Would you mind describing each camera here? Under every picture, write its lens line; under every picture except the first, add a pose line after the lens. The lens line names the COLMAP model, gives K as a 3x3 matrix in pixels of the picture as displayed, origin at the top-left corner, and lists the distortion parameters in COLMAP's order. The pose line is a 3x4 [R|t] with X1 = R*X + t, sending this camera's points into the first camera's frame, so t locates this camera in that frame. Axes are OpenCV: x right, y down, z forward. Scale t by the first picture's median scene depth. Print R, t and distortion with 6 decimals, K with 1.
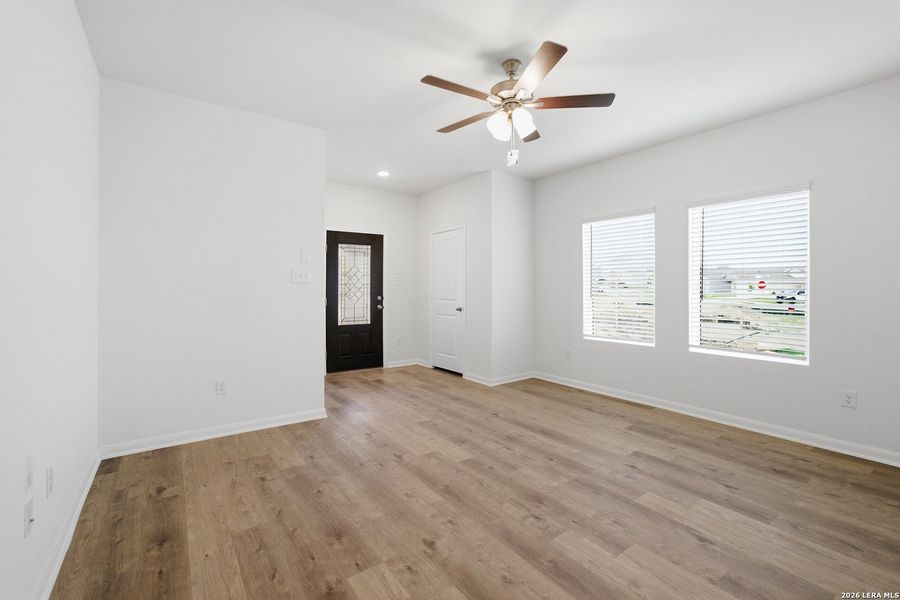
lens RADIAL K [[384.1, 0, 452.2], [0, 384.1, 289.9], [0, 0, 1]] dist [-0.000005, 0.005908]
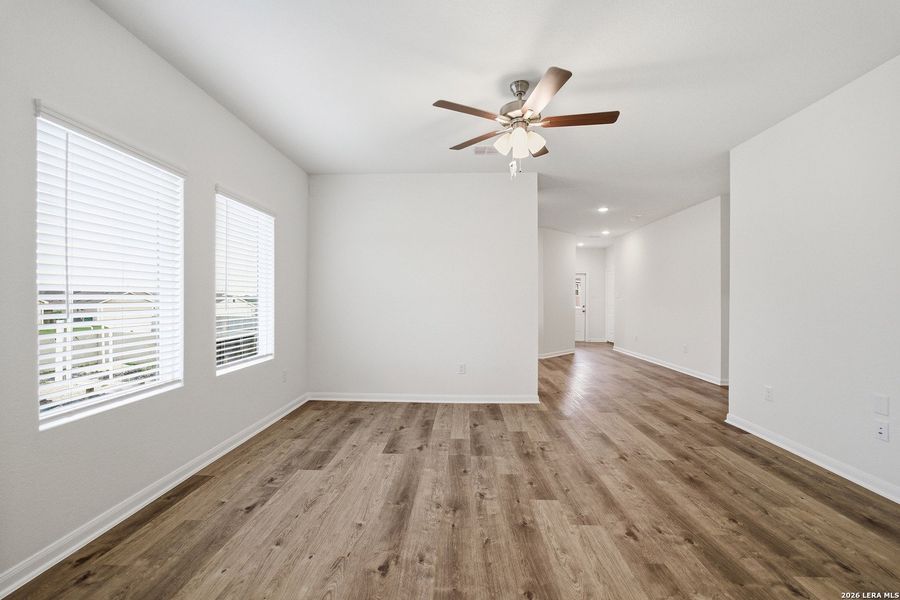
lens RADIAL K [[384.1, 0, 452.2], [0, 384.1, 289.9], [0, 0, 1]] dist [-0.000005, 0.005908]
pose [[-0.785873, 0.008705, 0.618327, -0.295508], [-0.007052, 0.999710, -0.023036, -0.000084], [-0.618348, -0.022464, -0.785583, 1.619982]]
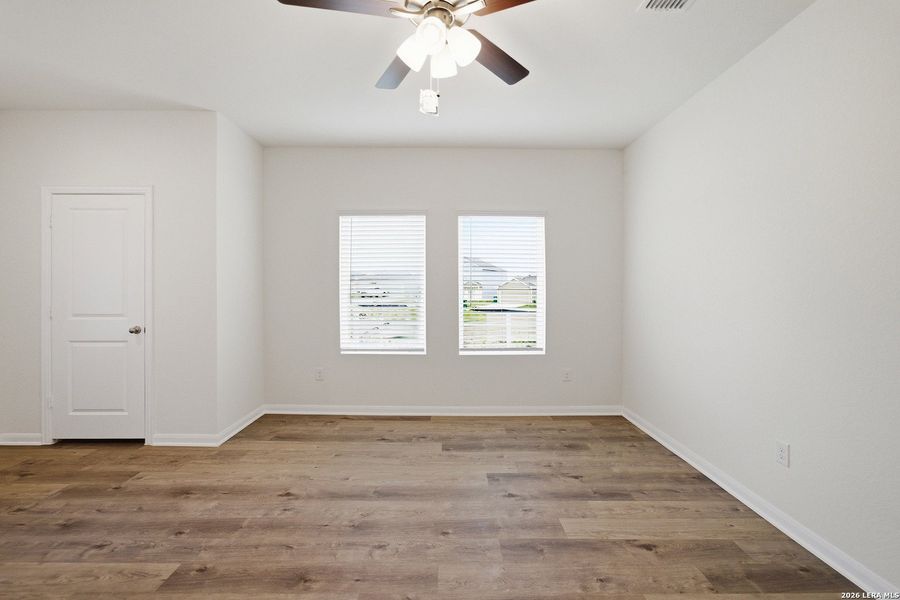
lens RADIAL K [[377.3, 0, 443.7], [0, 377.3, 295.7], [0, 0, 1]] dist [-0.028796, 0.014724]
pose [[0.595093, -0.011584, 0.803573, -0.277277], [-0.001305, 0.999881, 0.015381, -0.017627], [-0.803656, -0.010202, 0.595007, 0.525899]]
